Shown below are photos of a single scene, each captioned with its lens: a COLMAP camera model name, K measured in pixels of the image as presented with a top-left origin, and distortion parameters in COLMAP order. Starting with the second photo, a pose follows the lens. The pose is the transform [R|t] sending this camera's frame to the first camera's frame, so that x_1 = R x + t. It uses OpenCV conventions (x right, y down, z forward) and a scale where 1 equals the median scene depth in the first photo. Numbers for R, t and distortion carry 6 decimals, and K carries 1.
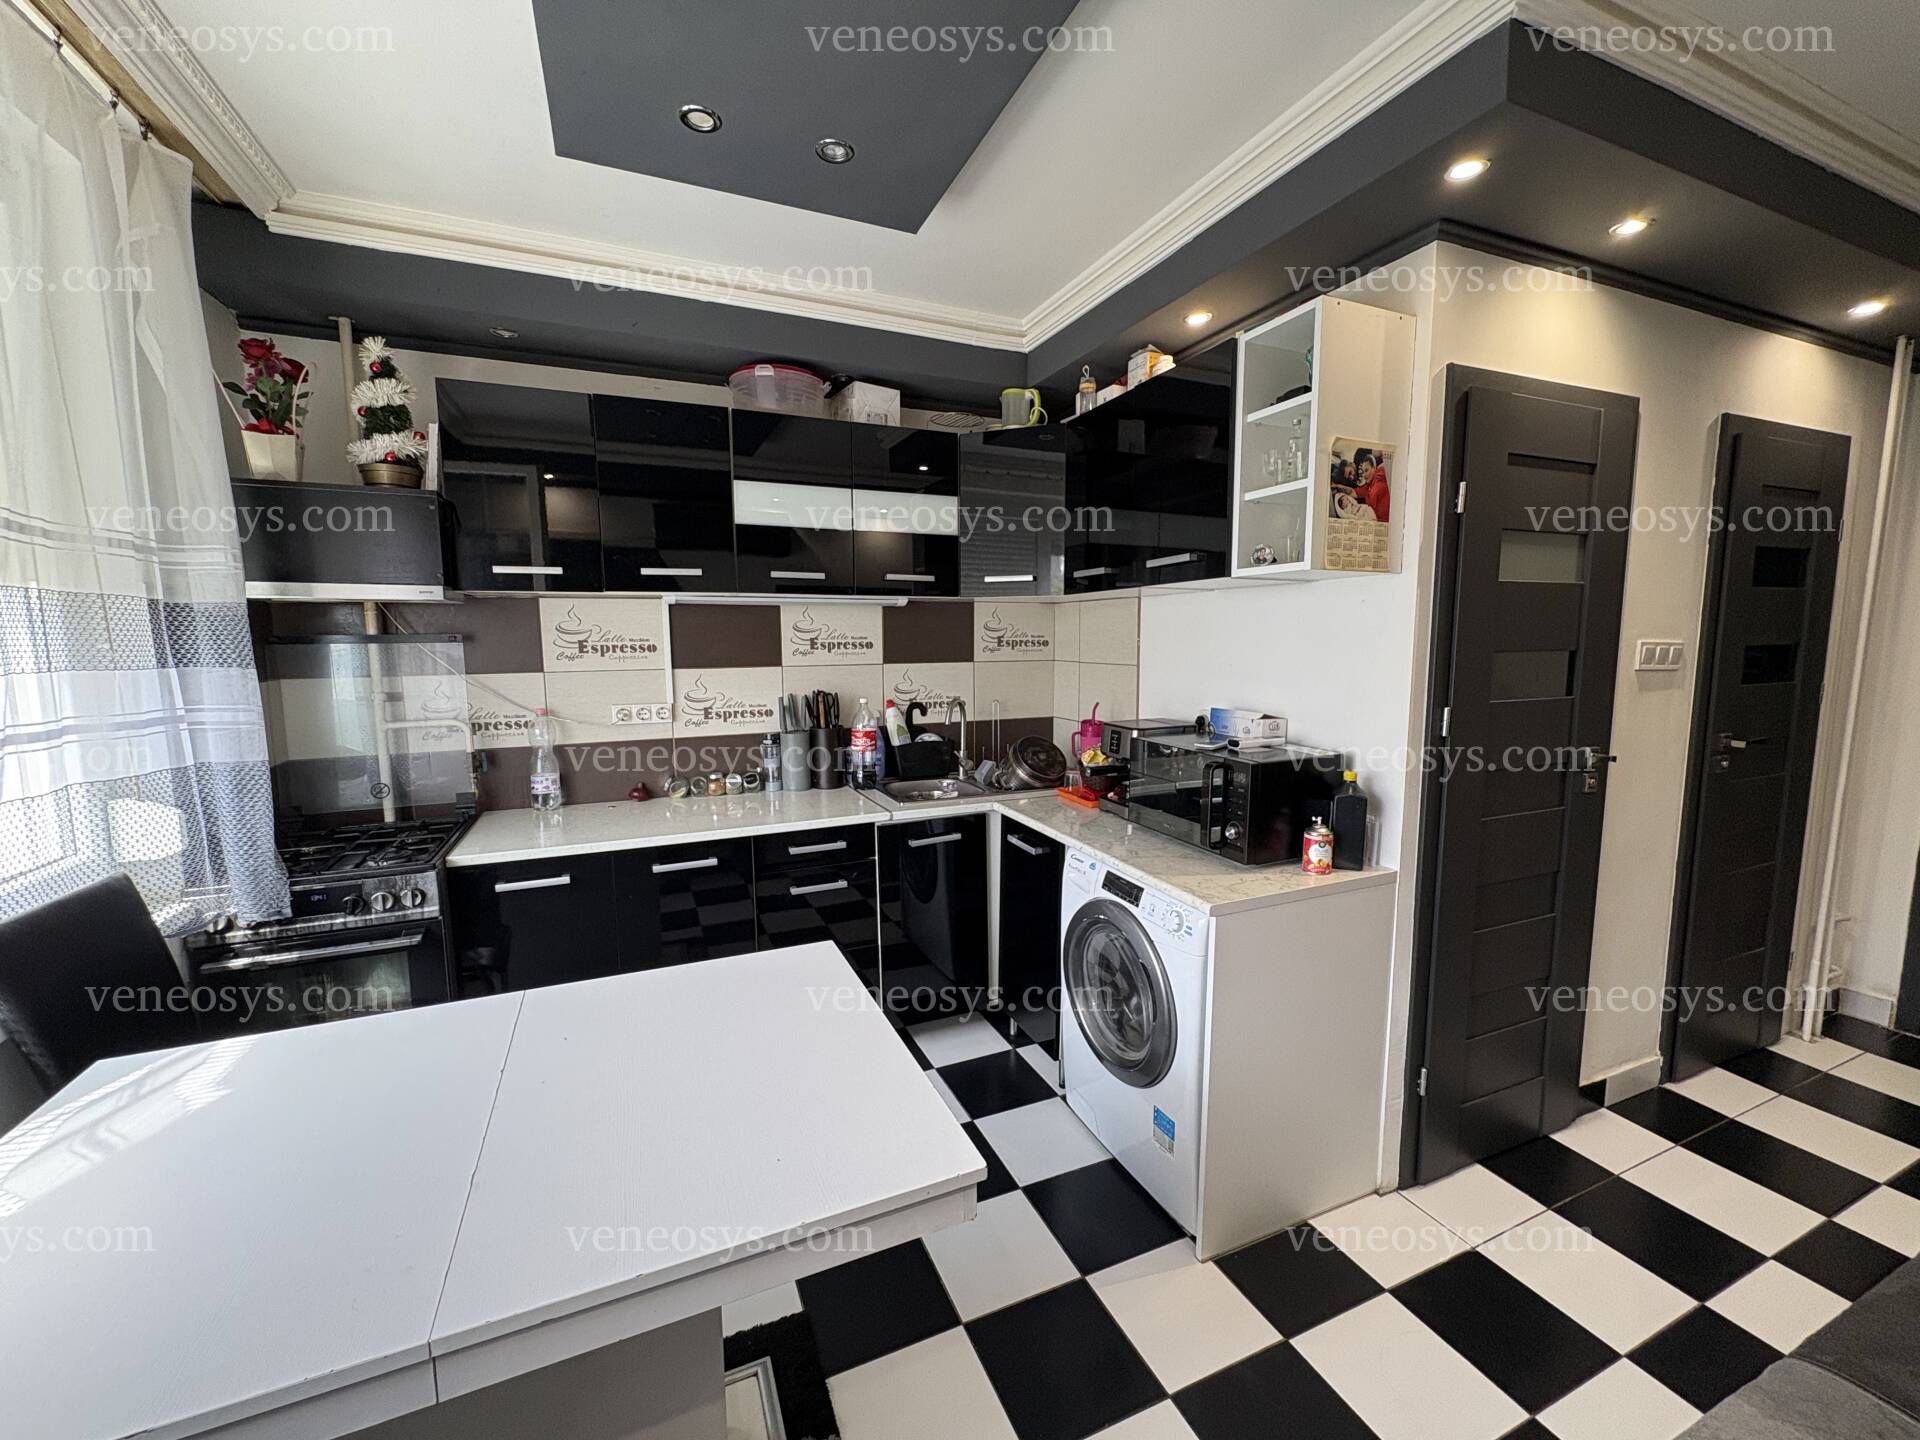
lens RADIAL K [[763.5, 0, 956.9], [0, 763.5, 719.5], [0, 0, 1]] dist [0.000425, 0.000832]
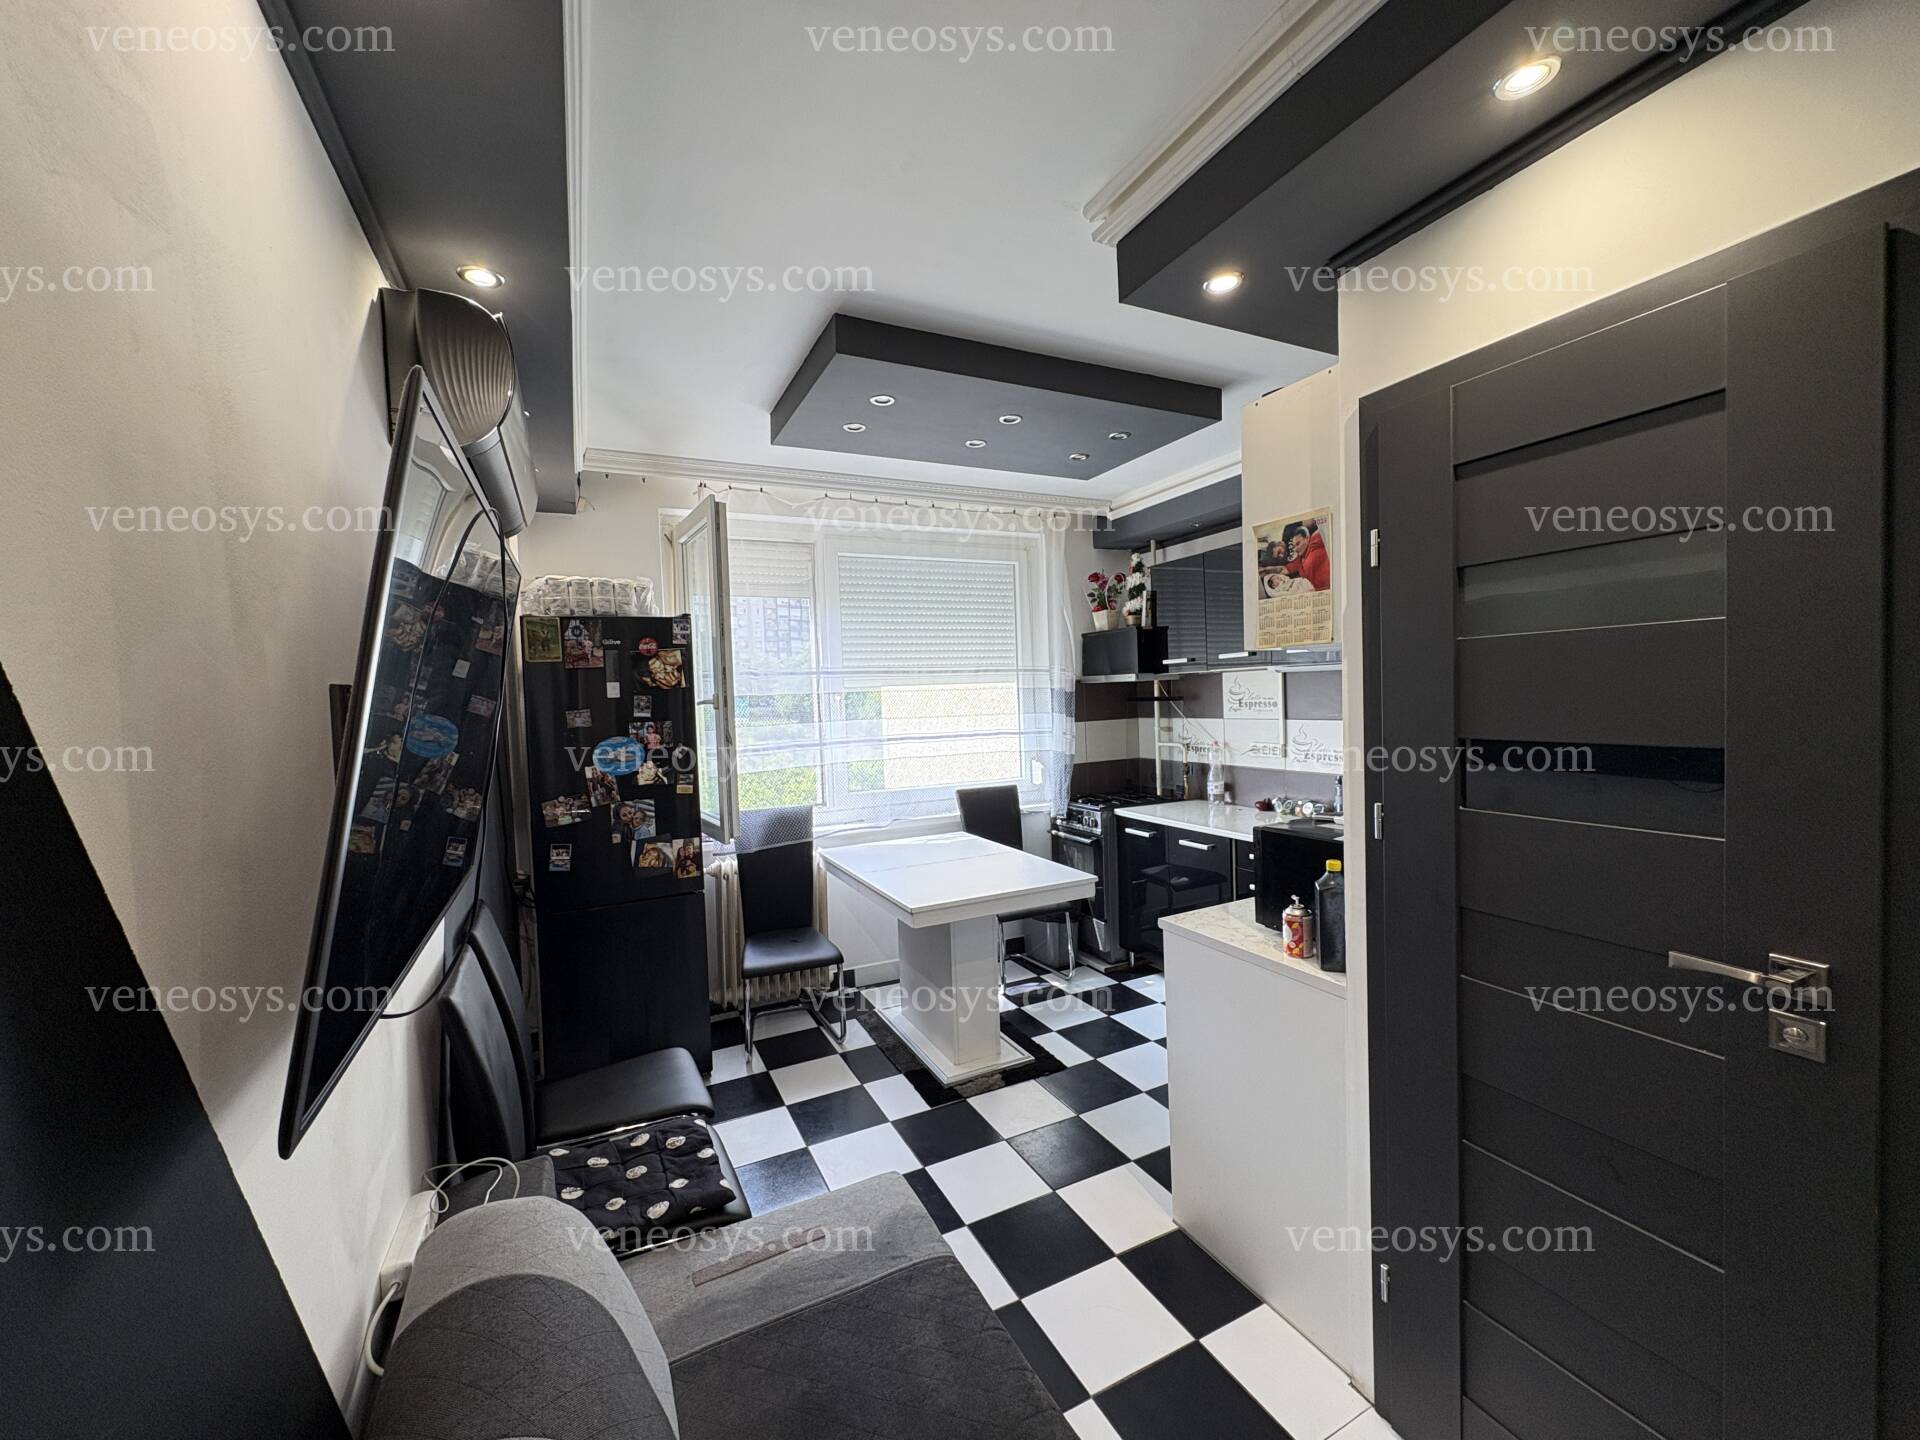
lens RADIAL K [[763.5, 0, 957.7], [0, 763.5, 723.1], [0, 0, 1]] dist [0.000425, 0.000832]
pose [[0.046835, 0.039964, -0.998103, 1.176084], [-0.076651, 0.996397, 0.036299, -0.078066], [0.995957, 0.074806, 0.049729, 0.420111]]
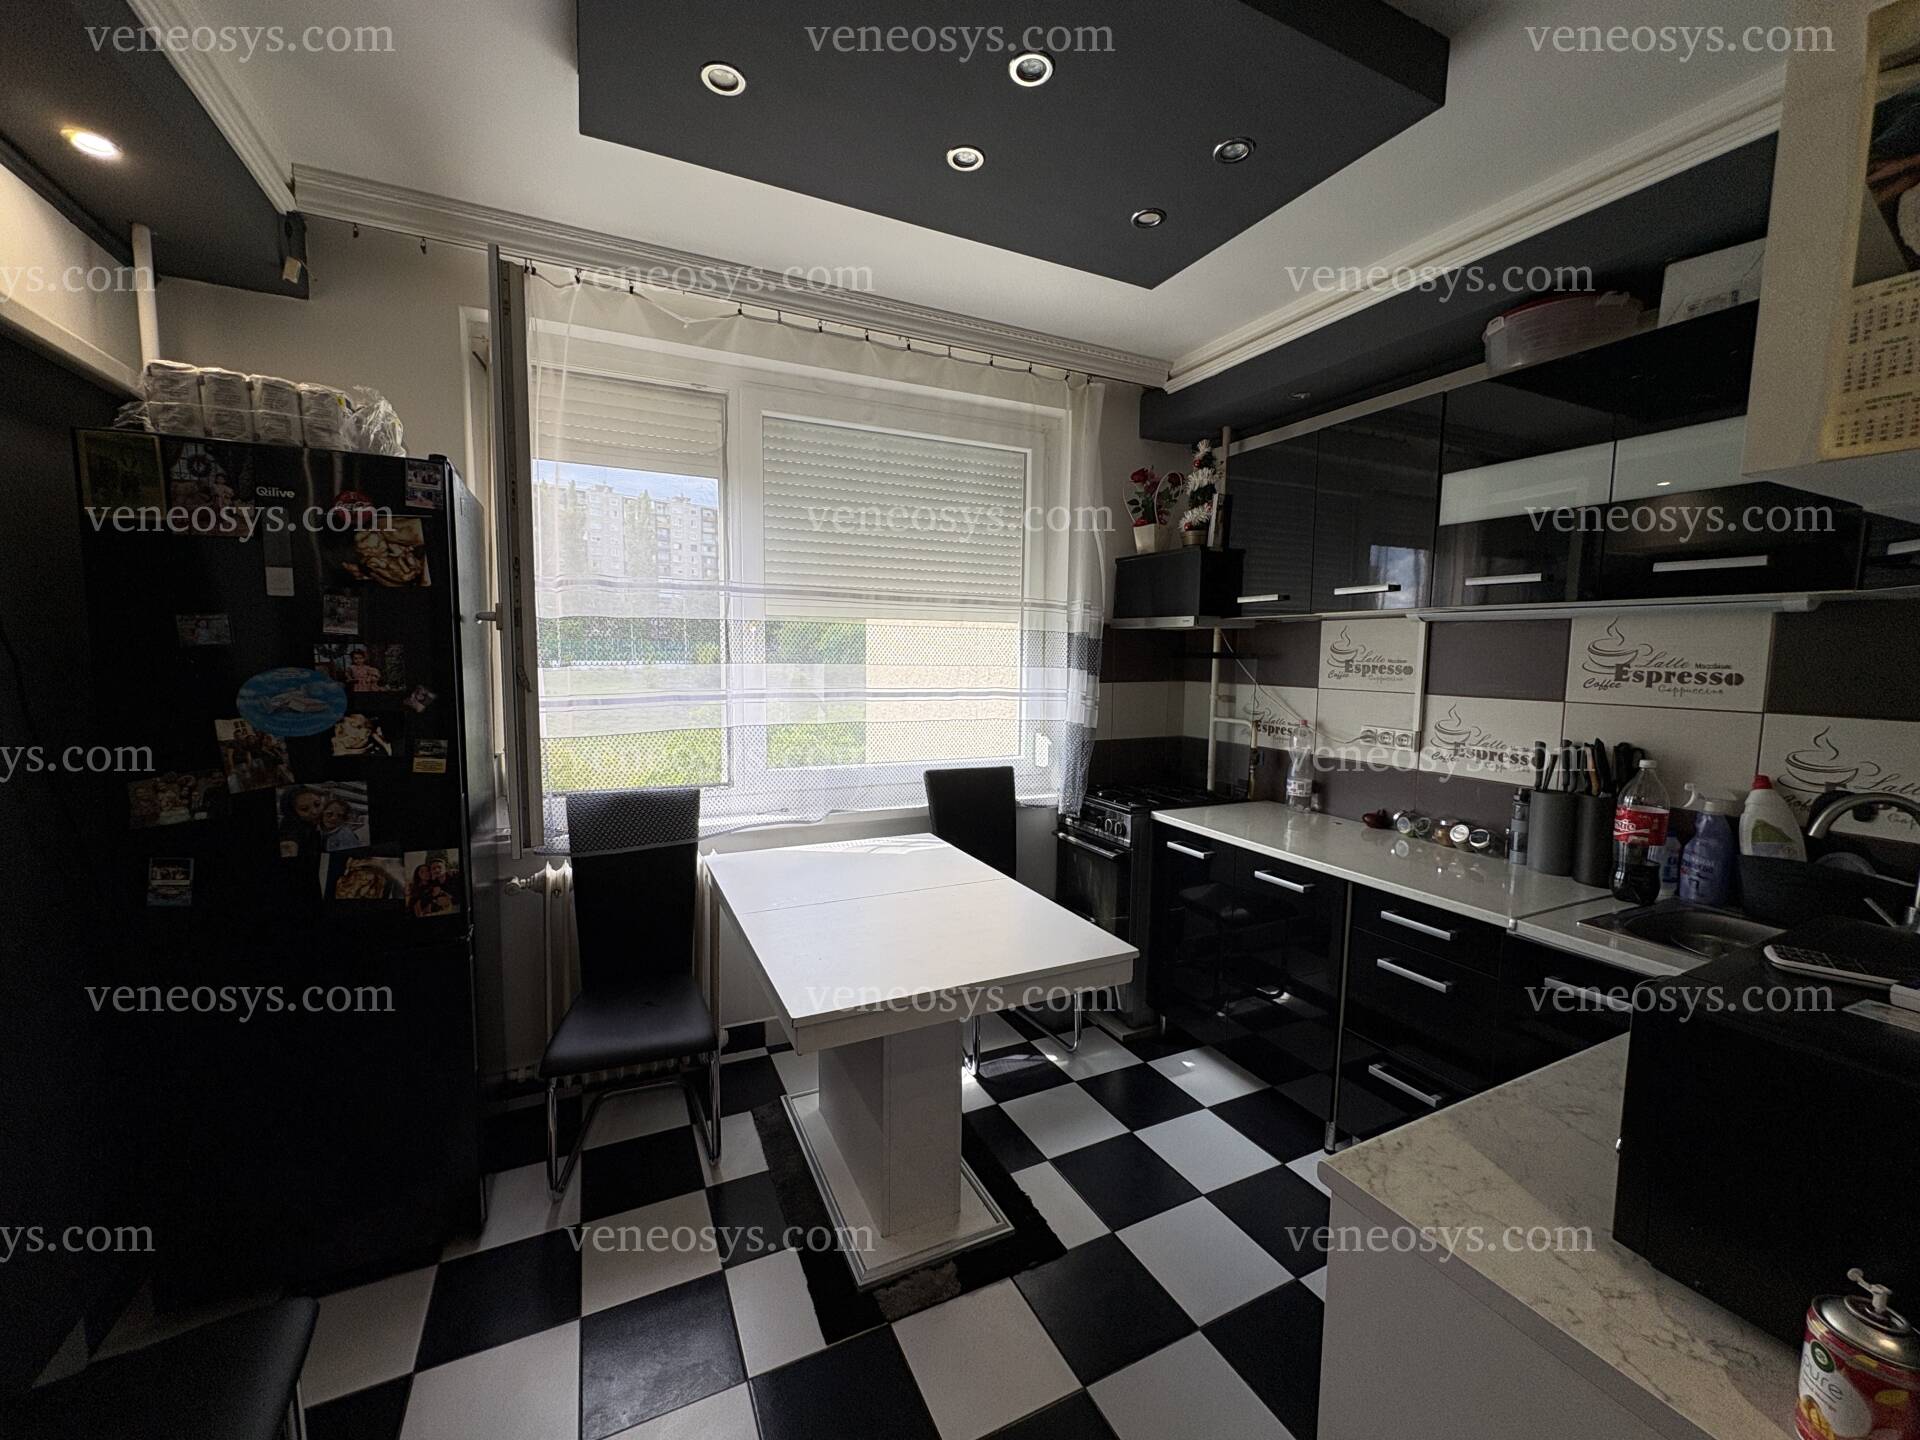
lens RADIAL K [[763.5, 0, 958.1], [0, 763.5, 719.8], [0, 0, 1]] dist [0.000425, 0.000832]
pose [[0.038523, 0.096149, -0.994621, 0.611707], [-0.125293, 0.987969, 0.090653, -0.059050], [0.991372, 0.121127, 0.050107, 0.500784]]
